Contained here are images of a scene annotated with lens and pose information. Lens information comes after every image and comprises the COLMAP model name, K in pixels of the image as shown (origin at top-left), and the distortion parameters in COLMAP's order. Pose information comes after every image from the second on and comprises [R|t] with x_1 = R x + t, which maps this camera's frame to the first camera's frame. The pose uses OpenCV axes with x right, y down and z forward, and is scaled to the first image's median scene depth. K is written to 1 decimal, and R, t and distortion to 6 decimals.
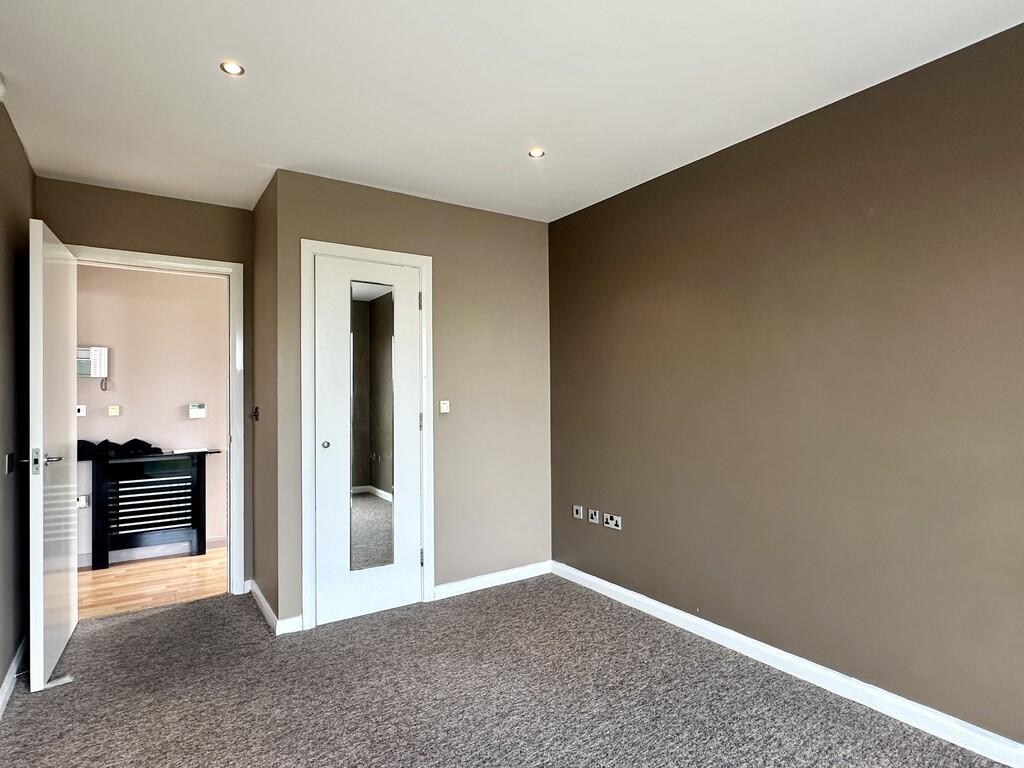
lens RADIAL K [[580.6, 0, 512.0], [0, 580.6, 384.0], [0, 0, 1]] dist [-0.000580, 0.000072]
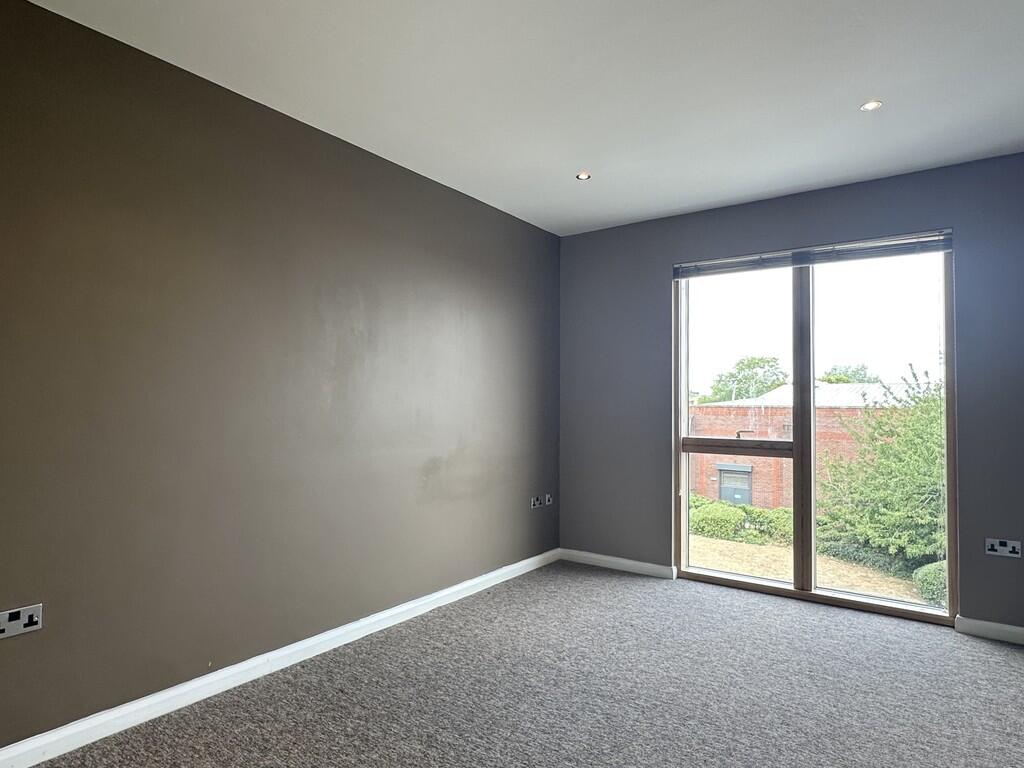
lens RADIAL K [[580.6, 0, 512.0], [0, 580.6, 384.0], [0, 0, 1]] dist [-0.000580, 0.000072]
pose [[-0.332030, 0.034459, 0.942639, -0.643423], [-0.013266, 0.999063, -0.041194, 0.042985], [-0.943176, -0.026183, -0.331261, 1.006879]]
